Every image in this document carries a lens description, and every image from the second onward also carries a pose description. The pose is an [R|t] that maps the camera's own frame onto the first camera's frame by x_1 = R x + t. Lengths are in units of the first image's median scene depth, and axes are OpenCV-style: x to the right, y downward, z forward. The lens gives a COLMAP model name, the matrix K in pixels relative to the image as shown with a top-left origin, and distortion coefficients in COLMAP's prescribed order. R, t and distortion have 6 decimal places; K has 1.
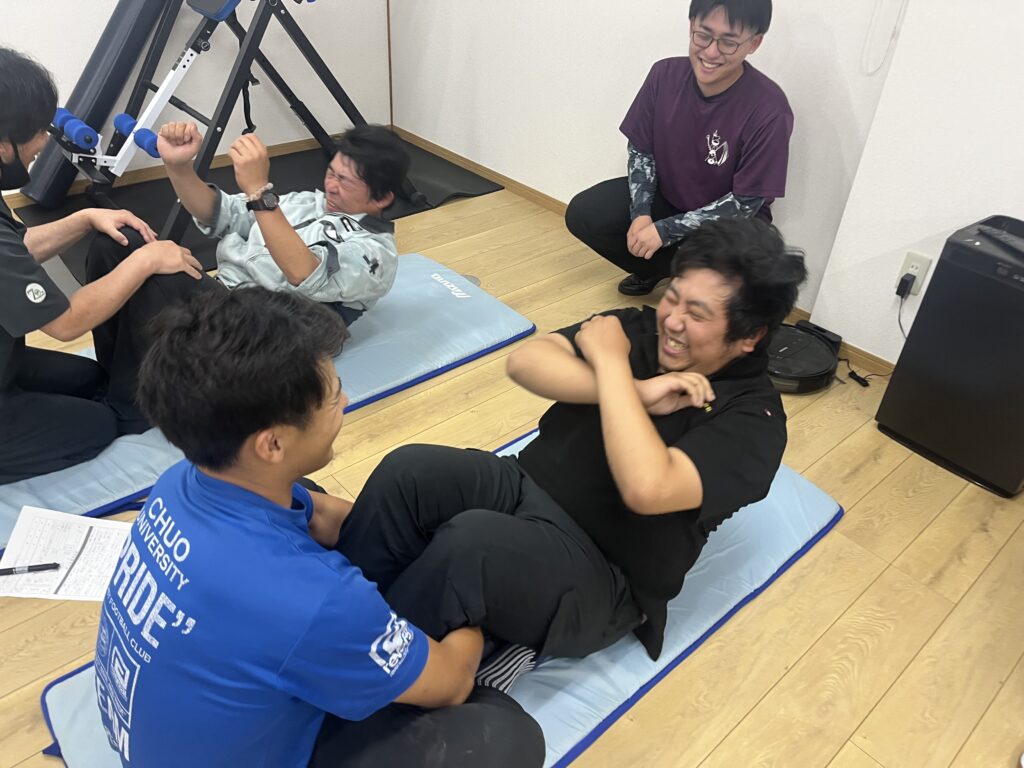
lens RADIAL K [[764.8, 0, 512.0], [0, 764.8, 388.1], [0, 0, 1]] dist [0.103113, -0.159954]
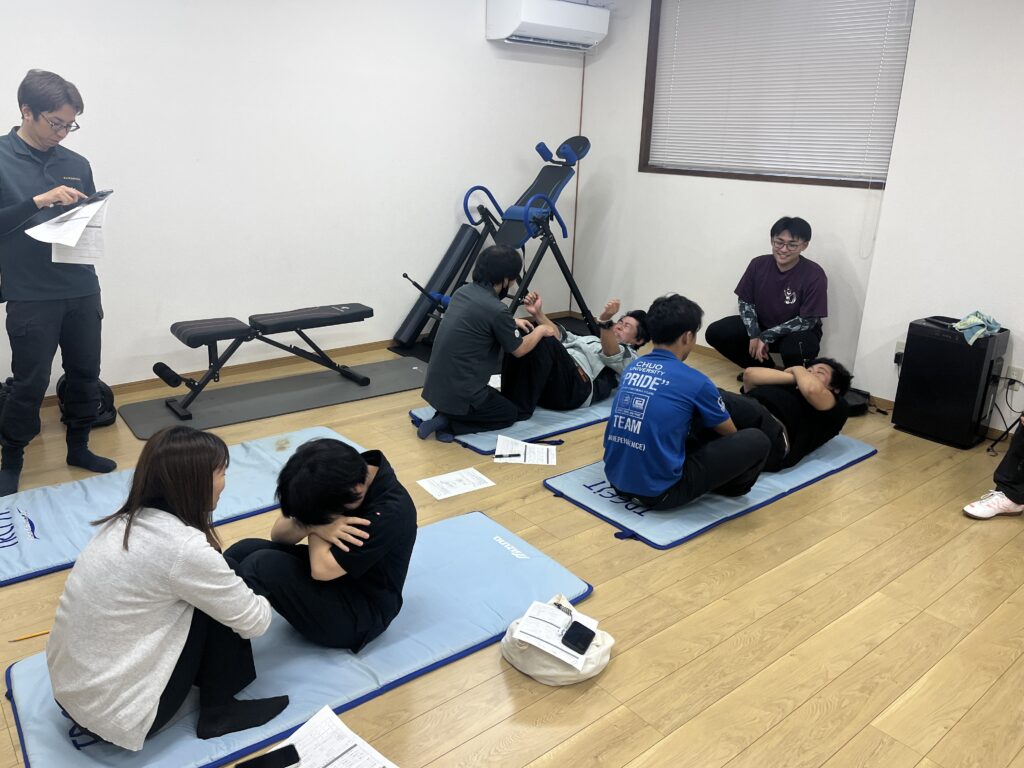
lens RADIAL K [[764.8, 0, 512.0], [0, 764.8, 388.1], [0, 0, 1]] dist [0.103113, -0.159954]
pose [[0.998264, -0.017091, -0.056372, -0.354713], [-0.000017, 0.956900, -0.290417, 0.517009], [0.058906, 0.289914, 0.955238, -0.905189]]
